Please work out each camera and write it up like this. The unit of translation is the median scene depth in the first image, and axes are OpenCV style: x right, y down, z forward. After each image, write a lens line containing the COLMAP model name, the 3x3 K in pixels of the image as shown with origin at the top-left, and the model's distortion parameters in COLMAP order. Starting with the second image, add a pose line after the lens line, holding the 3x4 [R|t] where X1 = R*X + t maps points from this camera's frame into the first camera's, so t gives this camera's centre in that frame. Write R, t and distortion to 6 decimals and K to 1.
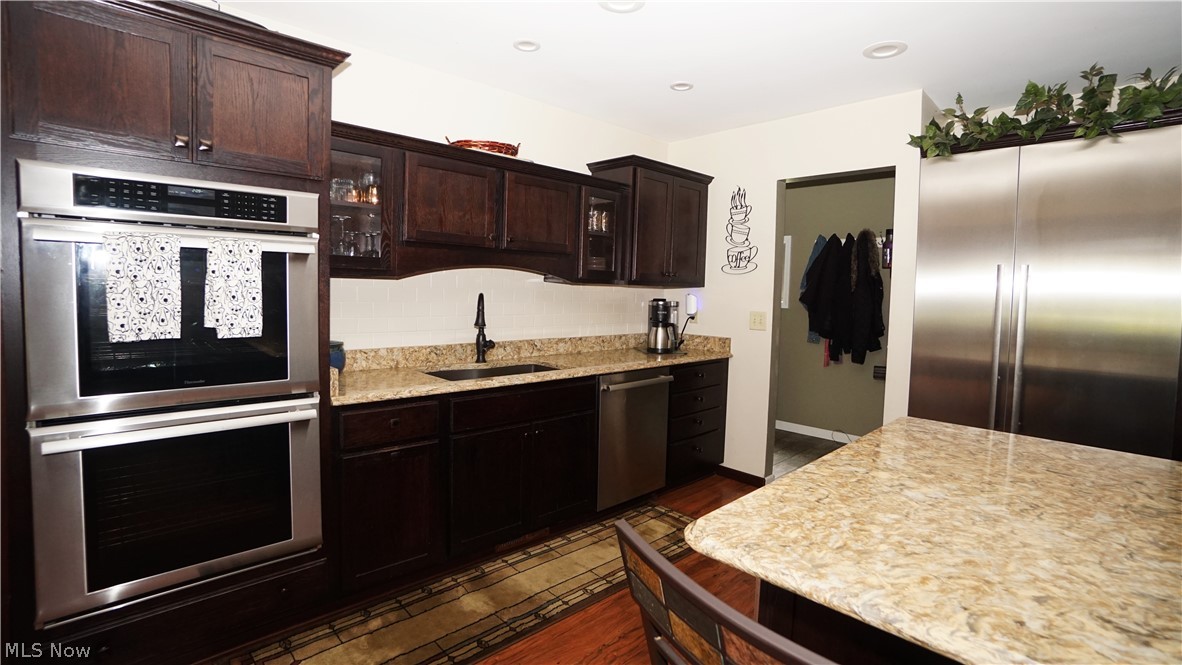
lens RADIAL K [[539.5, 0, 603.2], [0, 539.5, 318.3], [0, 0, 1]] dist [-0.048938, 0.010071]
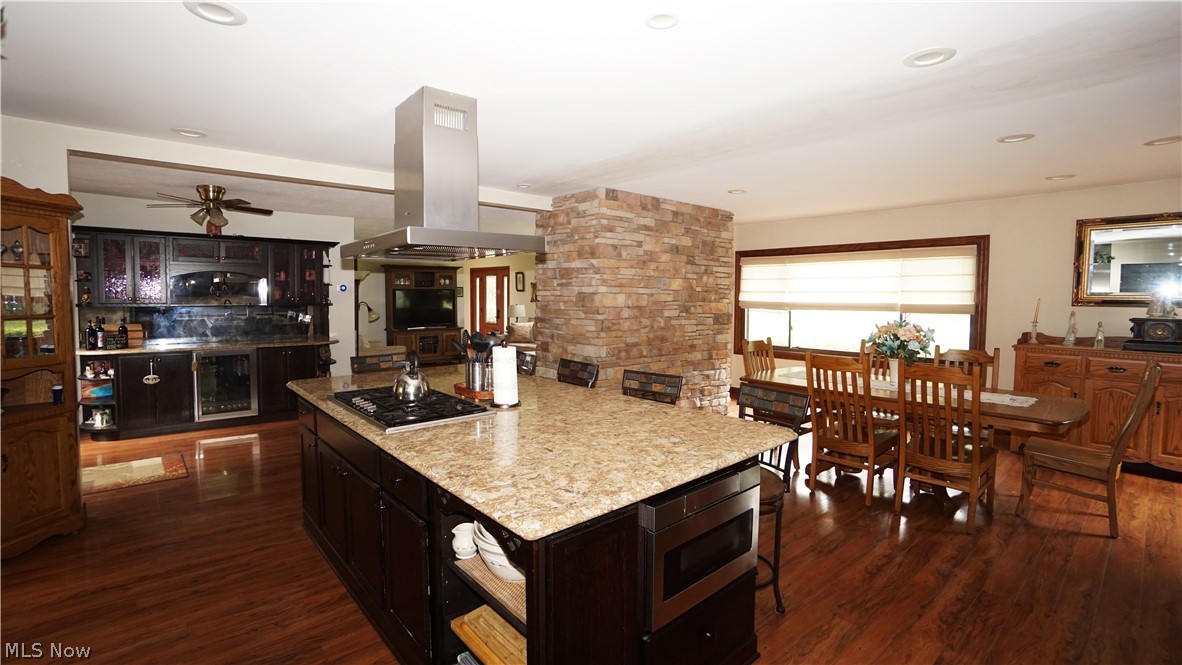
lens RADIAL K [[518.6, 0, 590.4], [0, 518.6, 331.5], [0, 0, 1]] dist [-0.052291, 0.015204]
pose [[-0.996956, -0.035061, 0.069644, 0.293043], [-0.026500, 0.992390, 0.120252, -0.089725], [-0.073330, 0.118041, -0.990297, 1.038053]]
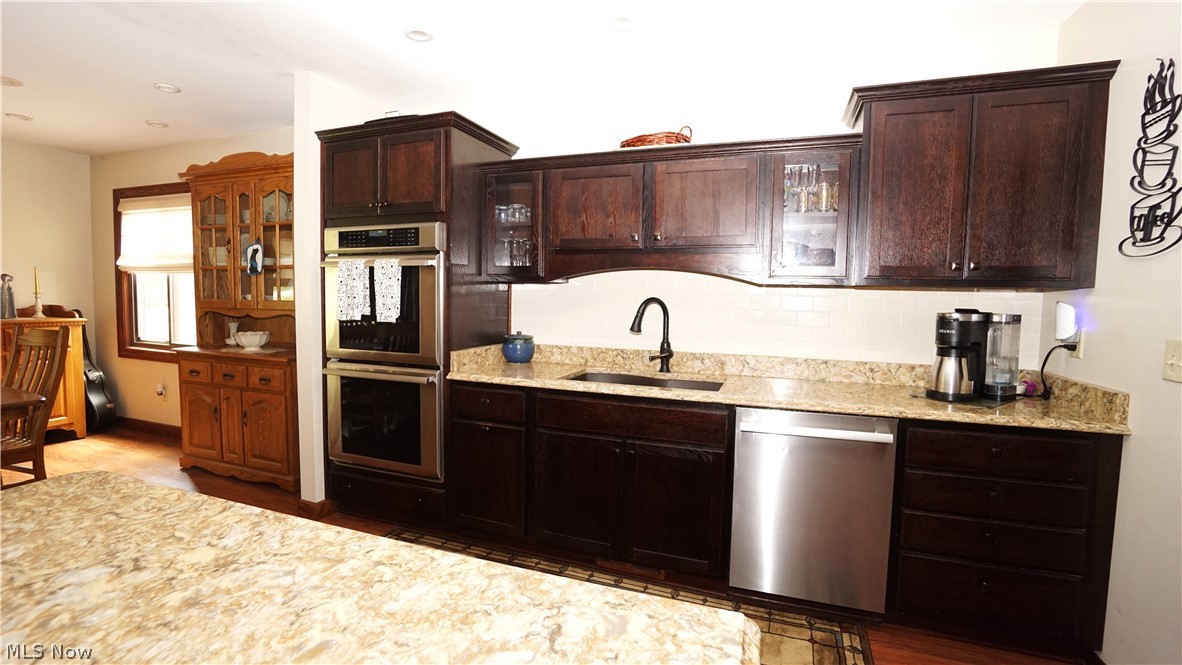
lens RADIAL K [[518.6, 0, 588.4], [0, 518.6, 328.4], [0, 0, 1]] dist [-0.052291, 0.015204]
pose [[0.434276, 0.039345, -0.899920, 0.525885], [-0.055101, 0.998335, 0.017057, -0.001953], [0.899093, 0.042179, 0.435721, 0.485810]]
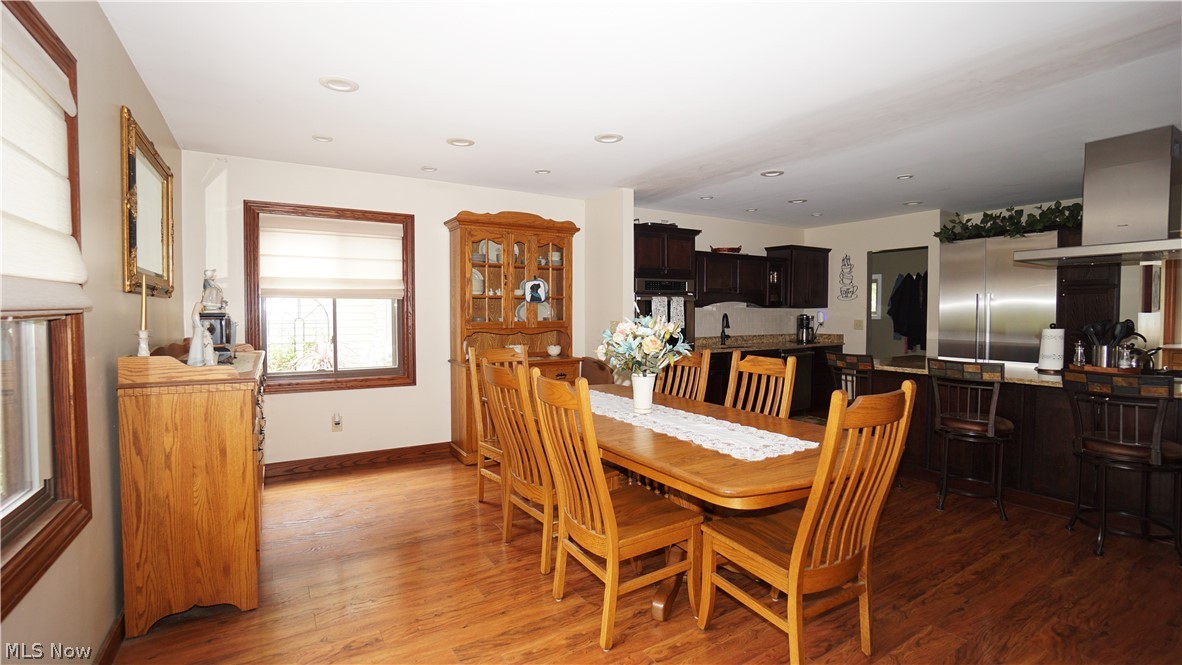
lens RADIAL K [[518.6, 0, 587.0], [0, 518.6, 332.8], [0, 0, 1]] dist [-0.052291, 0.015204]
pose [[0.974313, -0.018990, -0.224395, -0.295860], [0.015201, 0.999711, -0.018605, 0.063800], [0.224683, 0.014716, 0.974321, -1.192937]]
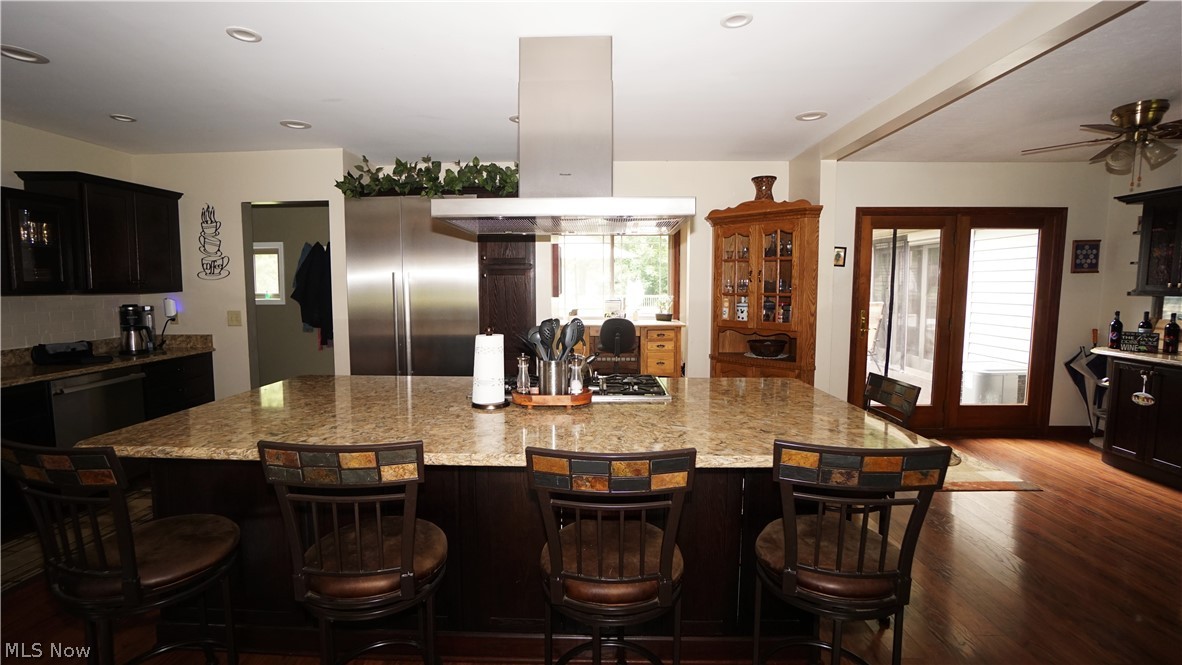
lens RADIAL K [[518.6, 0, 583.8], [0, 518.6, 325.2], [0, 0, 1]] dist [-0.052291, 0.015204]
pose [[0.729113, -0.082750, 0.679373, 0.101215], [0.058813, 0.996567, 0.058266, -0.000262], [-0.681862, -0.002526, 0.731477, -0.438847]]
